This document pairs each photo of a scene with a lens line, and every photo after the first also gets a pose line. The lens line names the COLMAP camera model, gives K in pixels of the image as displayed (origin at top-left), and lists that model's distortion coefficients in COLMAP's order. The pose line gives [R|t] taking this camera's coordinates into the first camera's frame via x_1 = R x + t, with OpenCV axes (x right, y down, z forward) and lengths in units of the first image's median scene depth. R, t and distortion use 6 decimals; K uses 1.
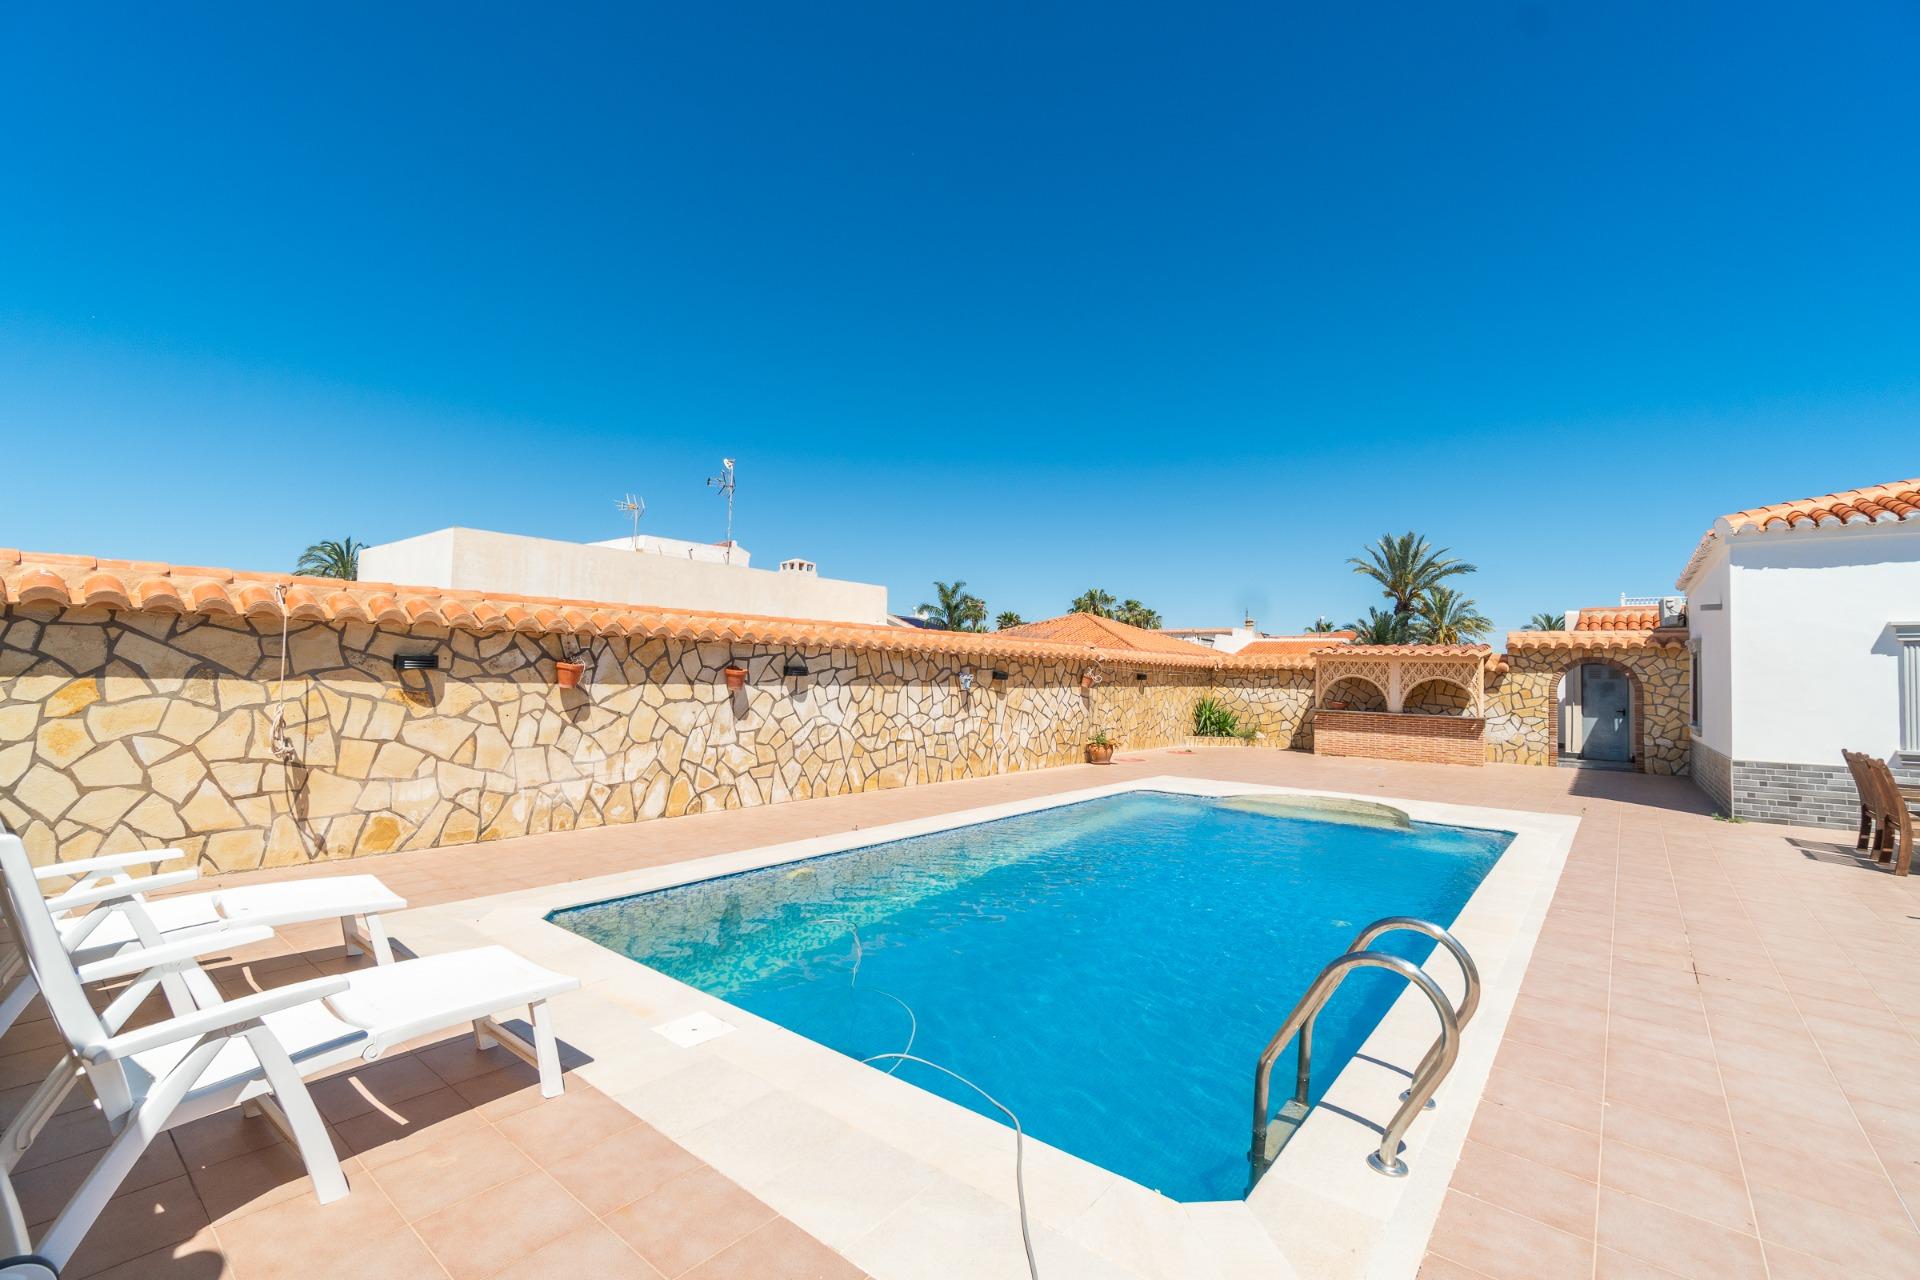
lens RADIAL K [[854.6, 0, 942.2], [0, 854.6, 594.9], [0, 0, 1]] dist [-0.010445, 0.001756]
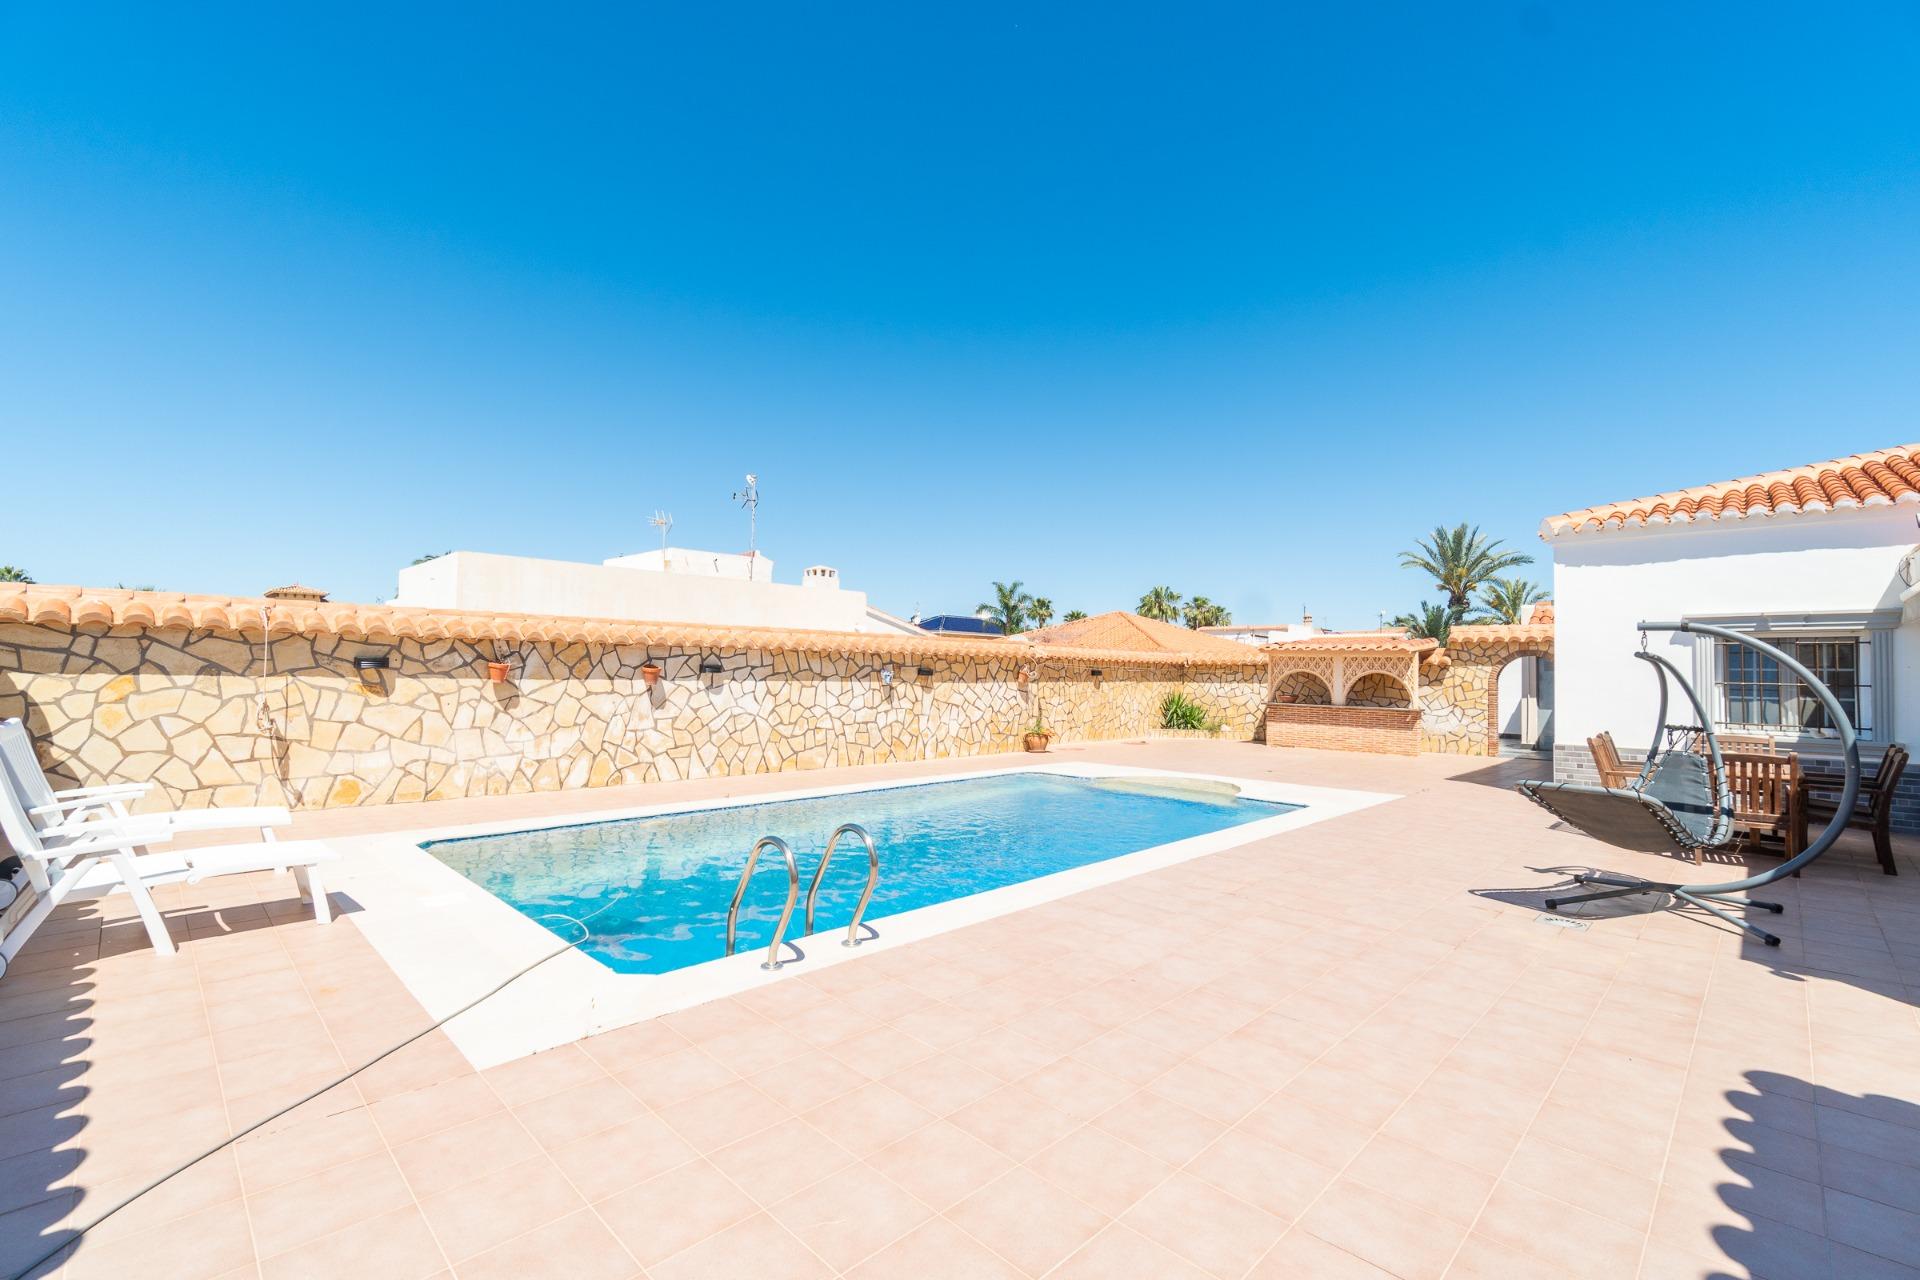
lens RADIAL K [[854.6, 0, 935.8], [0, 854.6, 602.1], [0, 0, 1]] dist [-0.010445, 0.001756]
pose [[0.995179, -0.015599, -0.096822, 0.226911], [0.016424, 0.999835, 0.007725, -0.006552], [0.096686, -0.009278, 0.995272, -0.134875]]
